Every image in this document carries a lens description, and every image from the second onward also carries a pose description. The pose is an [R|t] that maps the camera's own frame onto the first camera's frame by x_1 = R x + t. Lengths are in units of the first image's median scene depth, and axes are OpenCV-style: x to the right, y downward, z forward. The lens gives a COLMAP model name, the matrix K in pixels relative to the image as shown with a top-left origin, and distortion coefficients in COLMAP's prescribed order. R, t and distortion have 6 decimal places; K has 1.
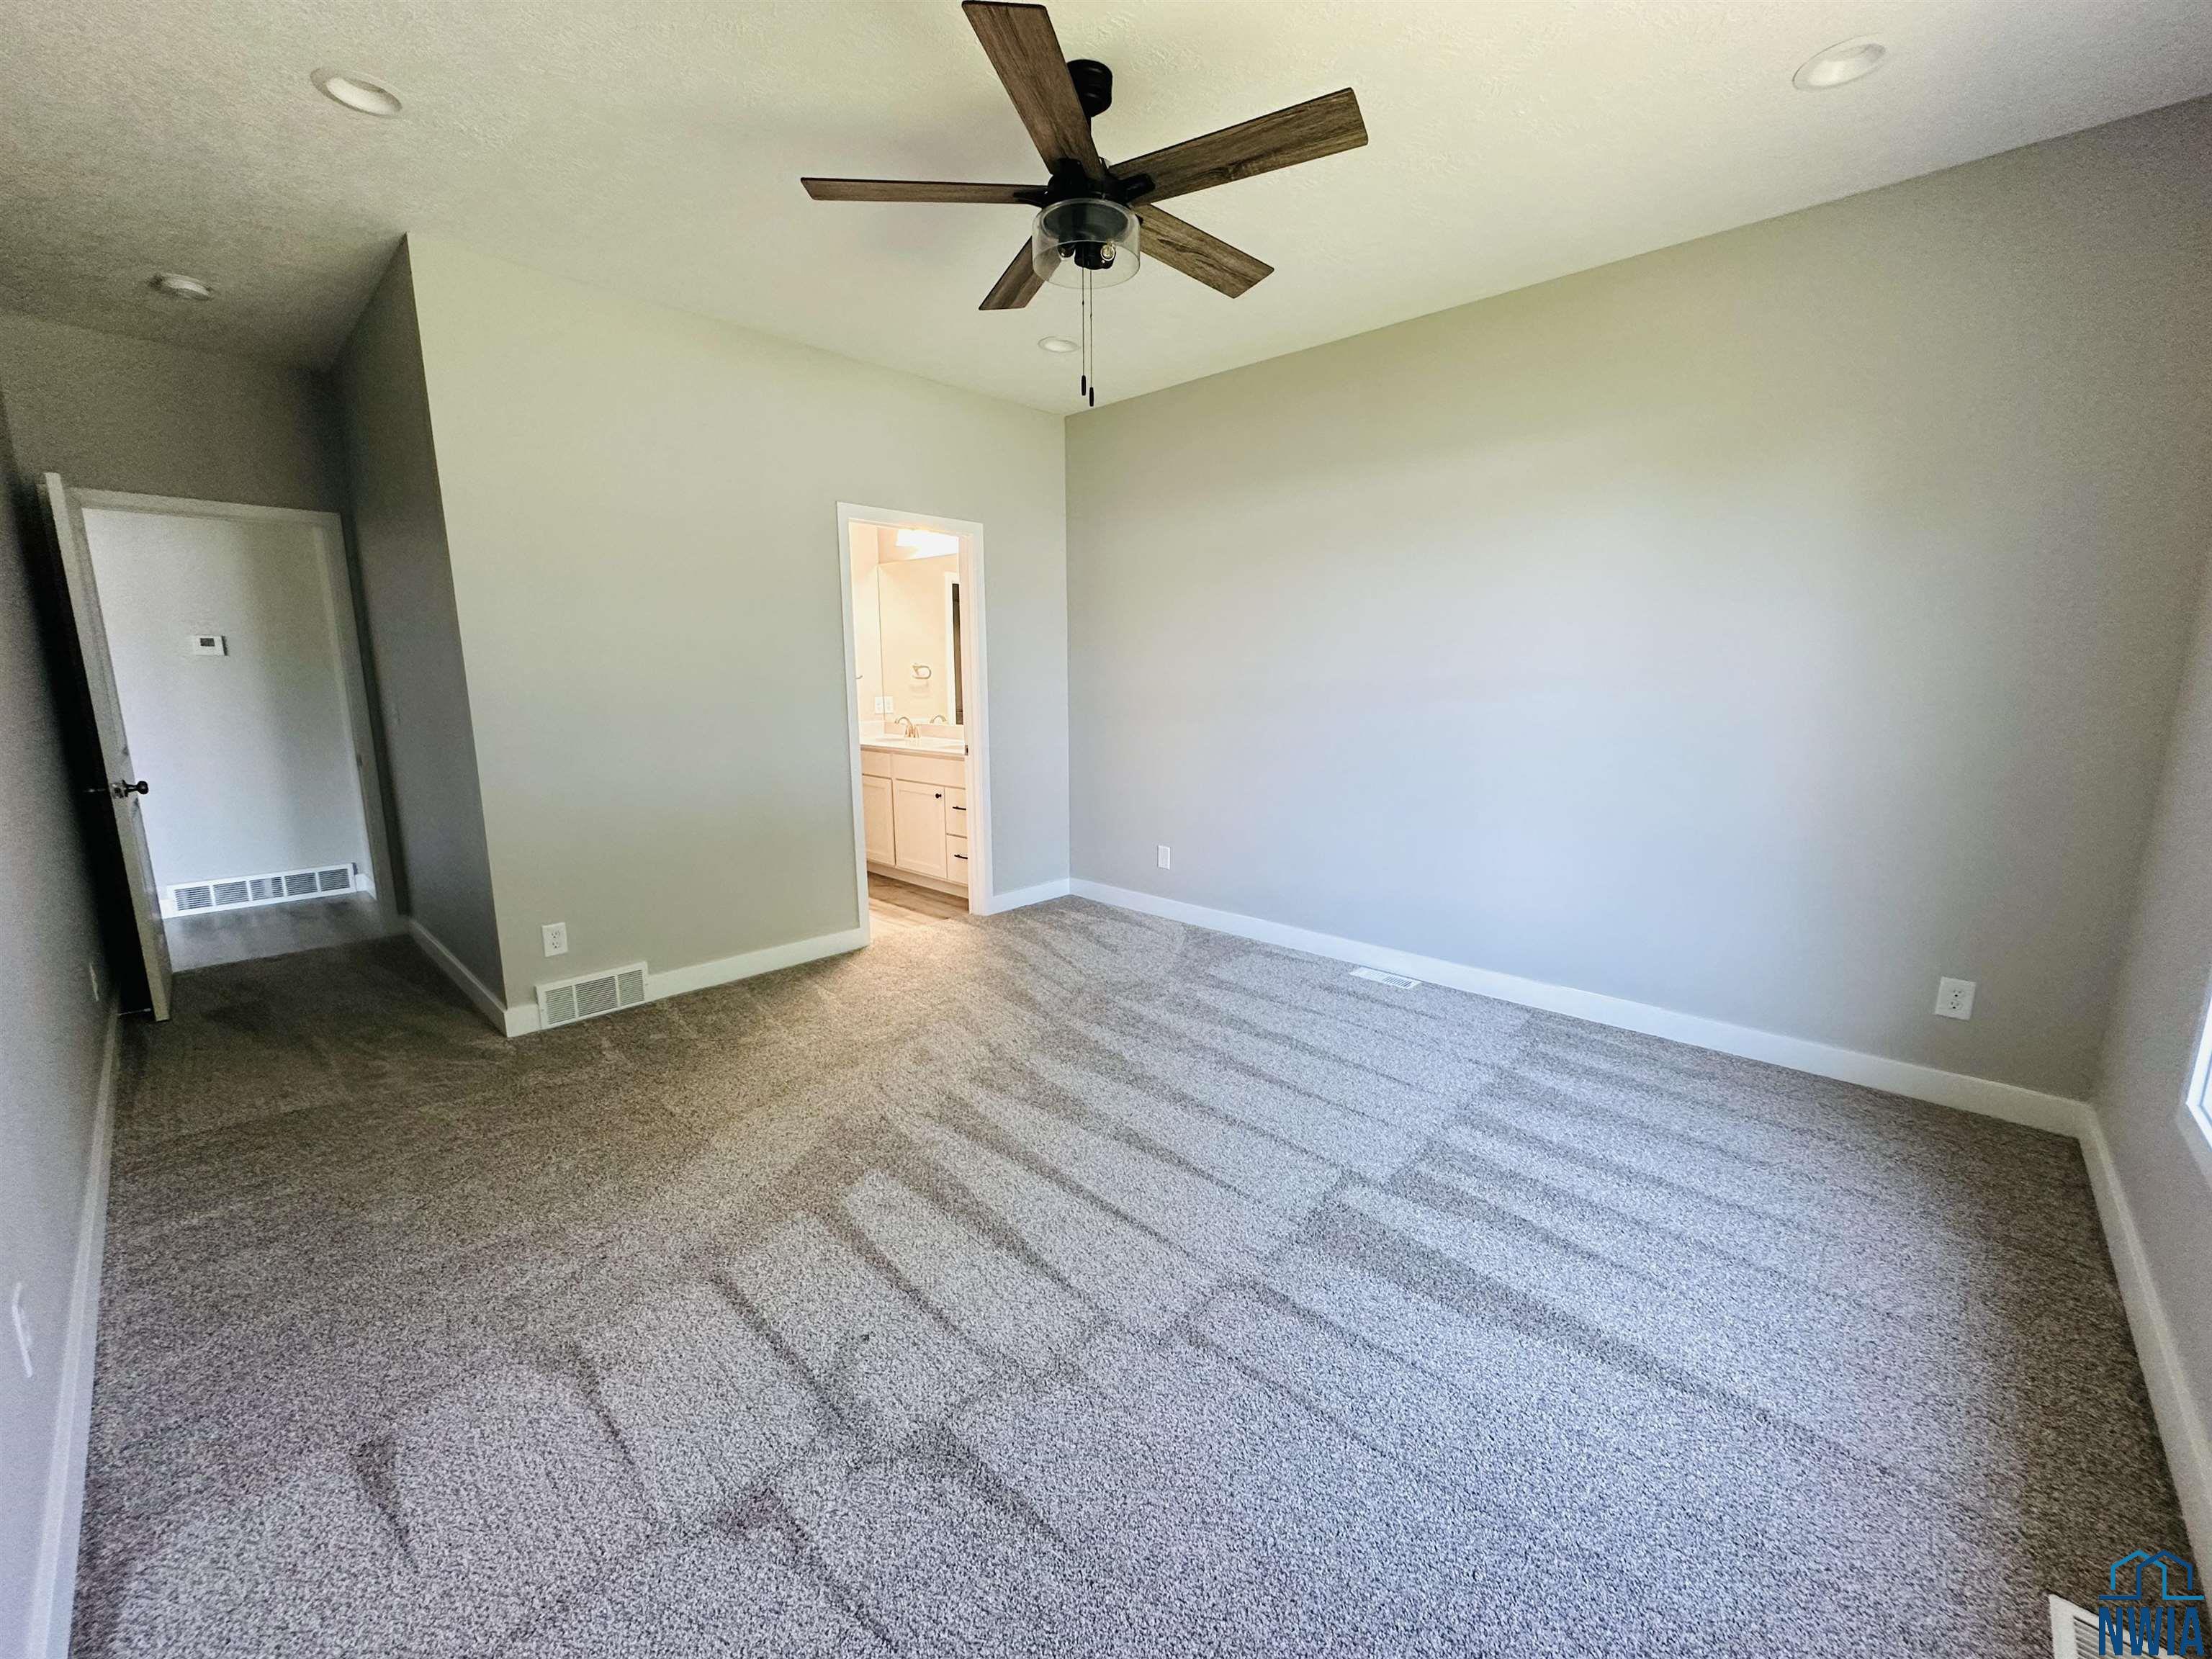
lens RADIAL K [[886.2, 0, 1106.0], [0, 886.2, 829.5], [0, 0, 1]] dist [0.000255, -0.000008]
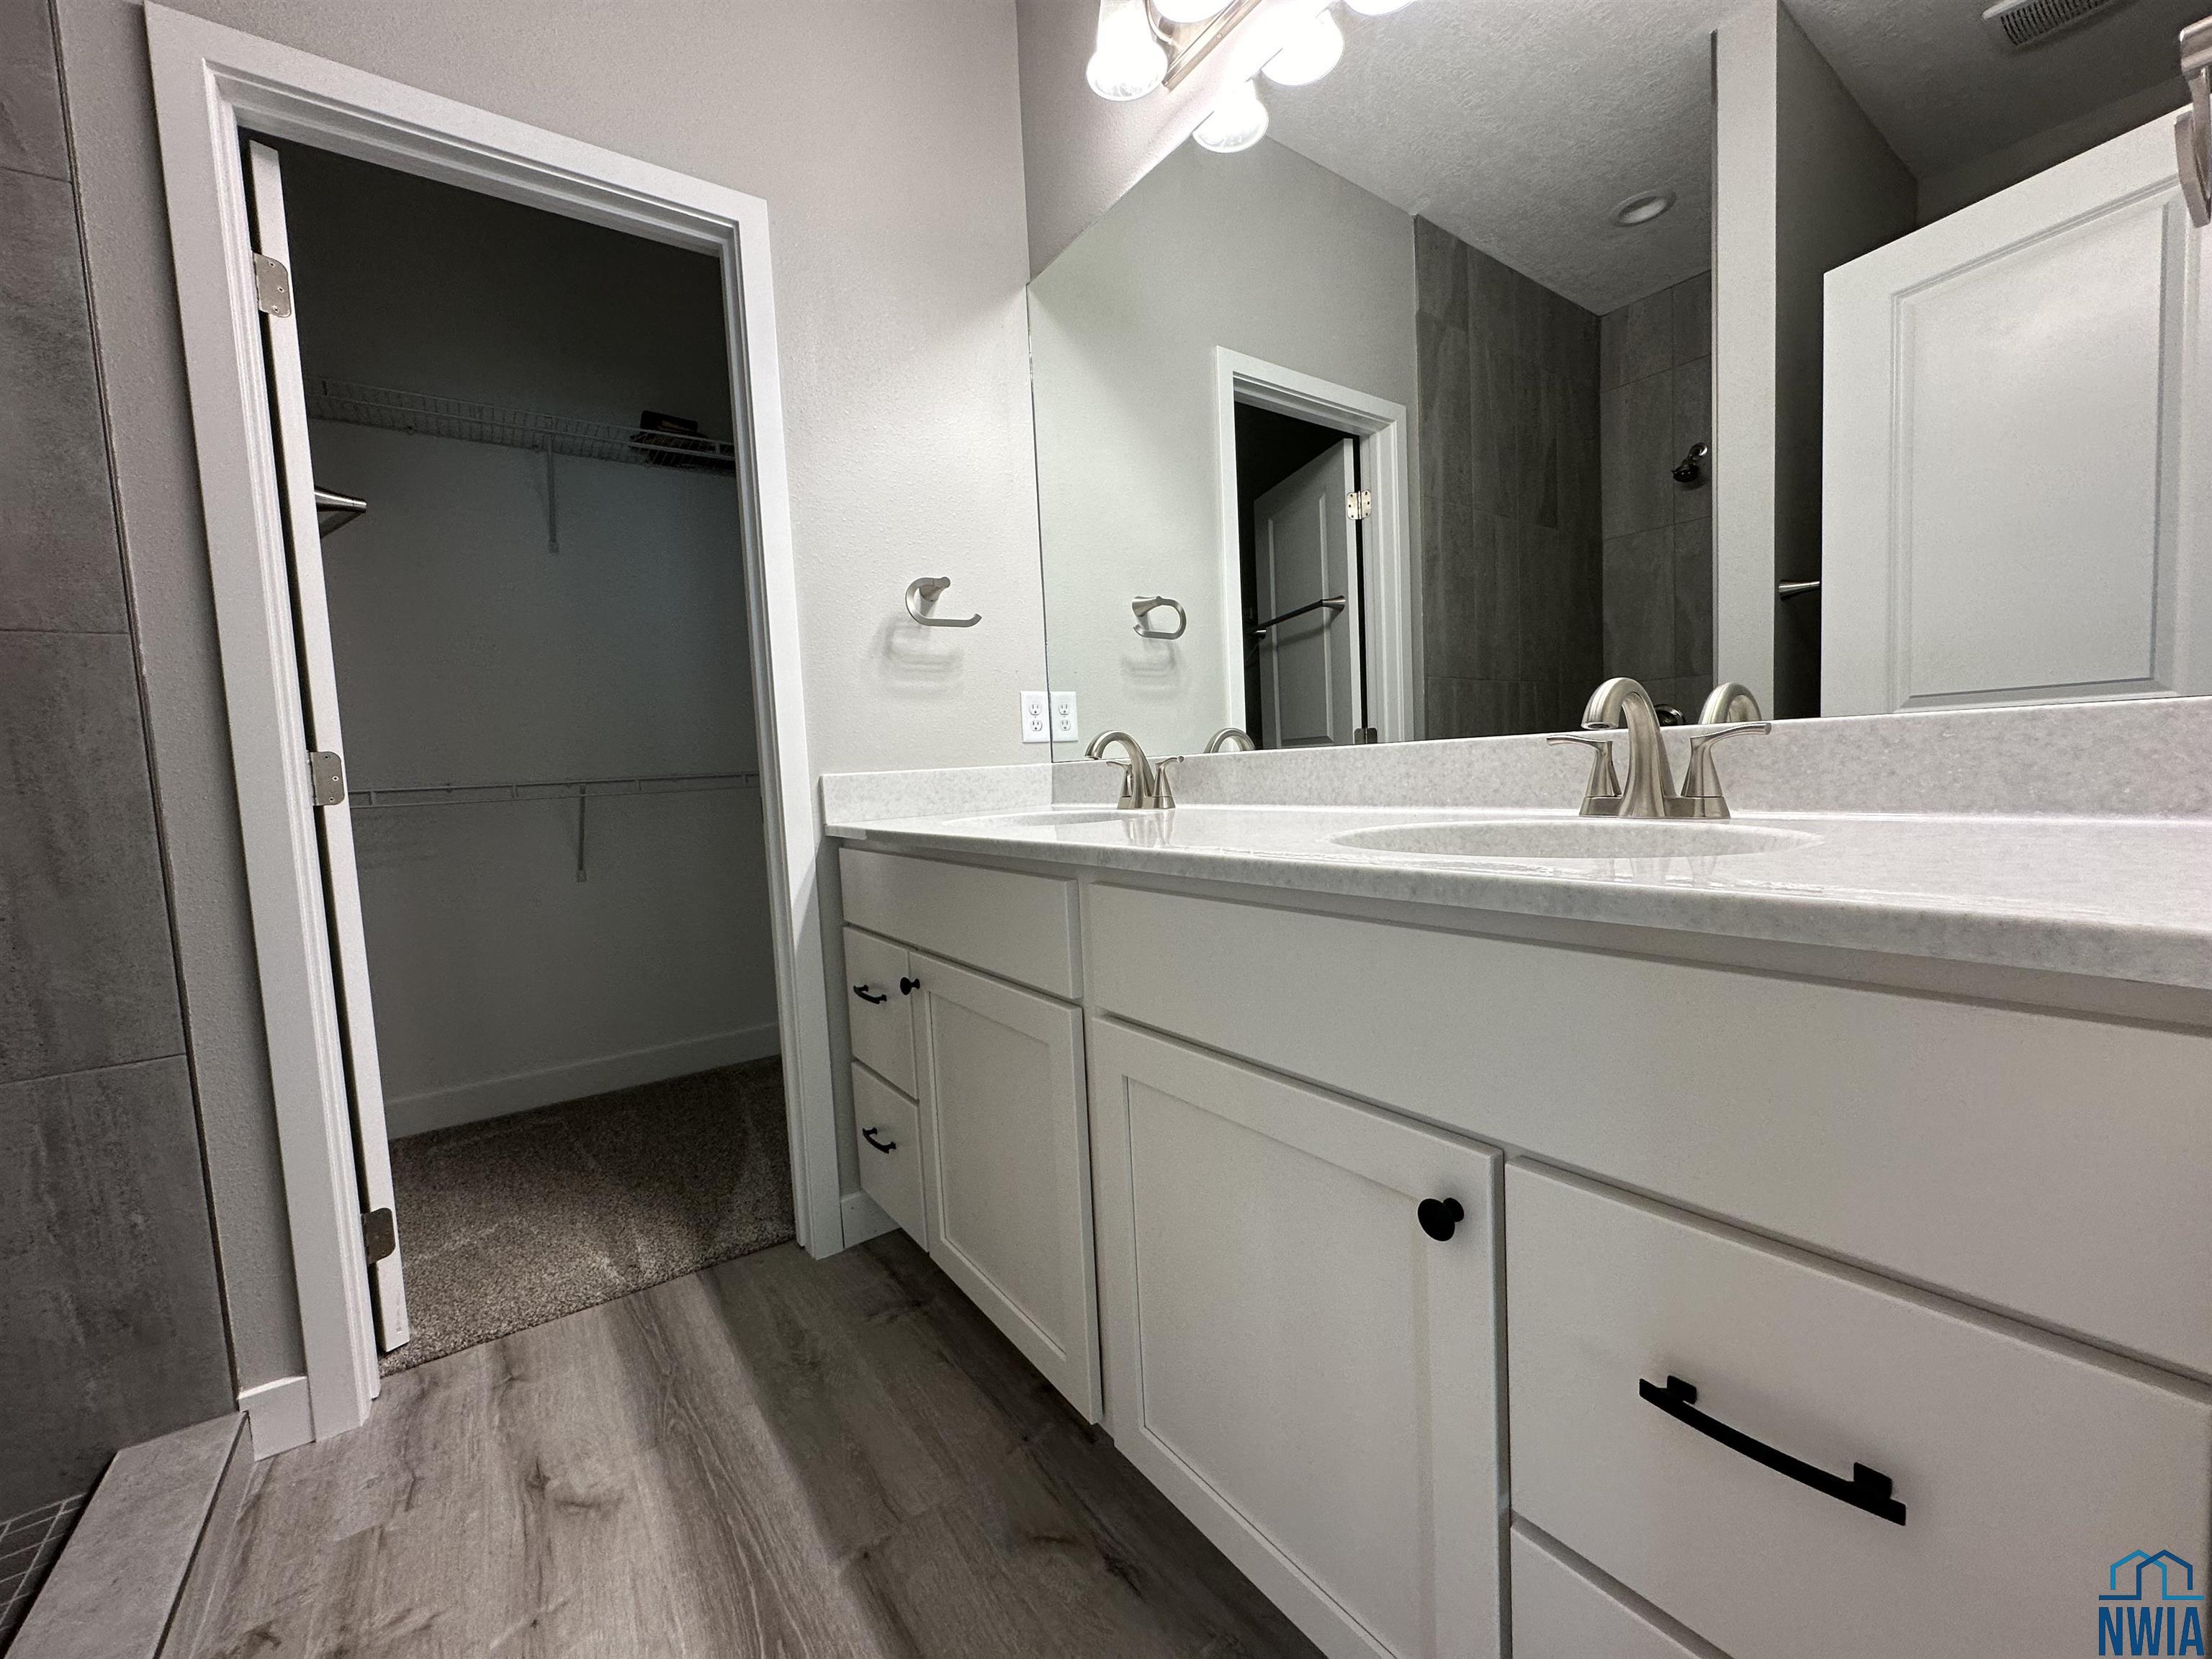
lens RADIAL K [[886.2, 0, 1106.0], [0, 886.2, 829.5], [0, 0, 1]] dist [0.000255, -0.000008]
pose [[0.980228, -0.036415, -0.194493, -0.171992], [0.017032, 0.994800, -0.100415, -0.066657], [0.197139, 0.095117, 0.975751, 0.703363]]
